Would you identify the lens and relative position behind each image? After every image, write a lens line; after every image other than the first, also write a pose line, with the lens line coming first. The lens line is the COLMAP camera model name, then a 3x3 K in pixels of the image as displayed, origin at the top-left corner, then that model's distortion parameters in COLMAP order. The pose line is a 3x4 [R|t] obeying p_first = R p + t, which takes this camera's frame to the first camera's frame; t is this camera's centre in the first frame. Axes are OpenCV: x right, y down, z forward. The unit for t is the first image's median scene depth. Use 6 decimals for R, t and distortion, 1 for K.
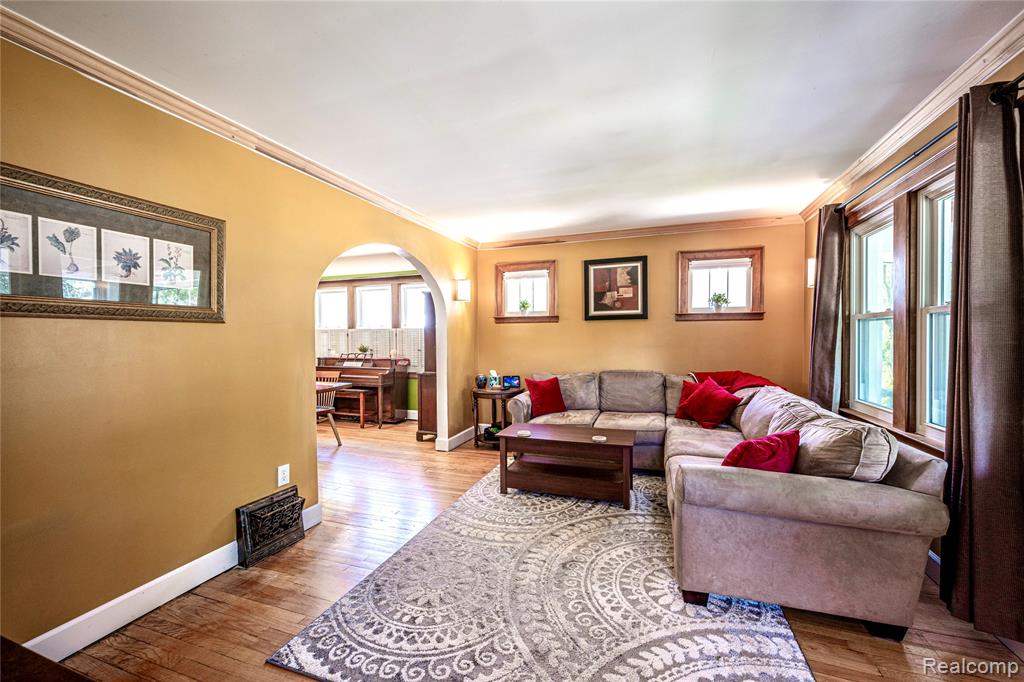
lens RADIAL K [[405.9, 0, 512.0], [0, 405.9, 341.0], [0, 0, 1]] dist [0.000250, 0.000202]
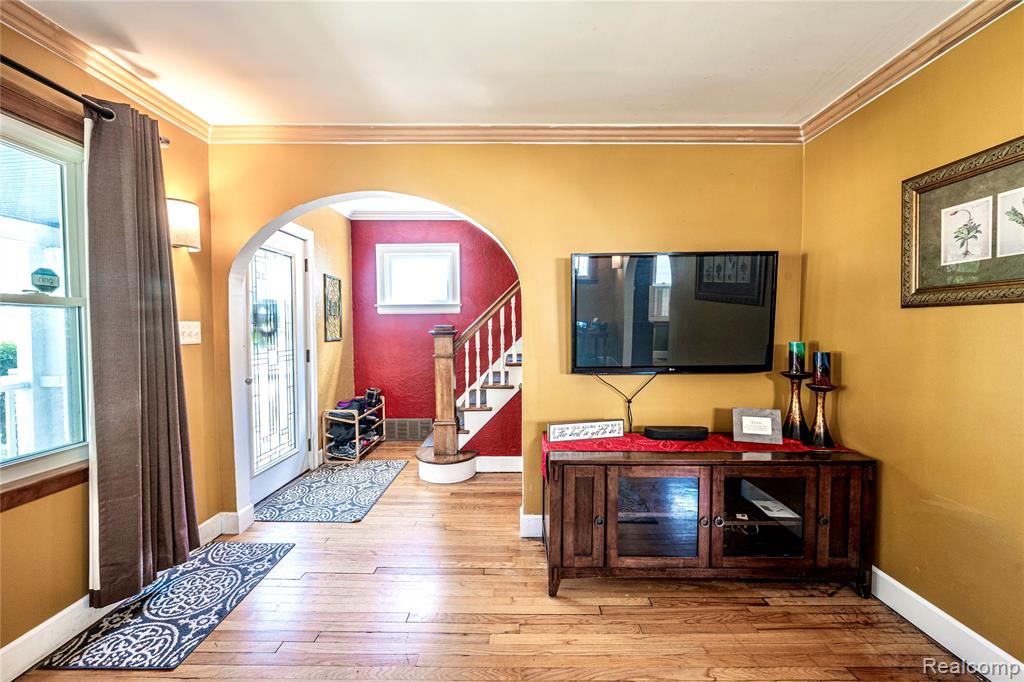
lens RADIAL K [[405.9, 0, 512.0], [0, 405.9, 341.0], [0, 0, 1]] dist [0.000250, 0.000202]
pose [[-0.941700, 0.025320, -0.335499, 0.103962], [0.011684, 0.999024, 0.042603, -0.014430], [0.336250, 0.036199, -0.941077, 0.841806]]
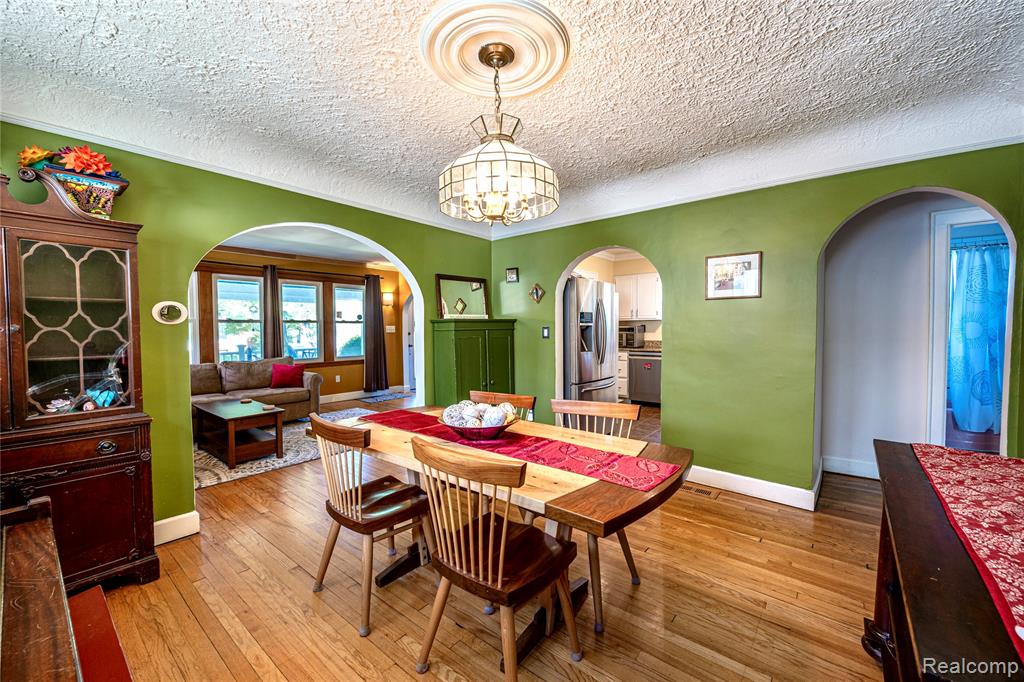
lens RADIAL K [[405.9, 0, 512.0], [0, 405.9, 341.0], [0, 0, 1]] dist [0.000250, 0.000202]
pose [[-0.943959, -0.002404, 0.330054, -1.277622], [0.011624, 0.999111, 0.040523, -0.026775], [-0.329858, 0.042089, -0.943092, 2.233006]]
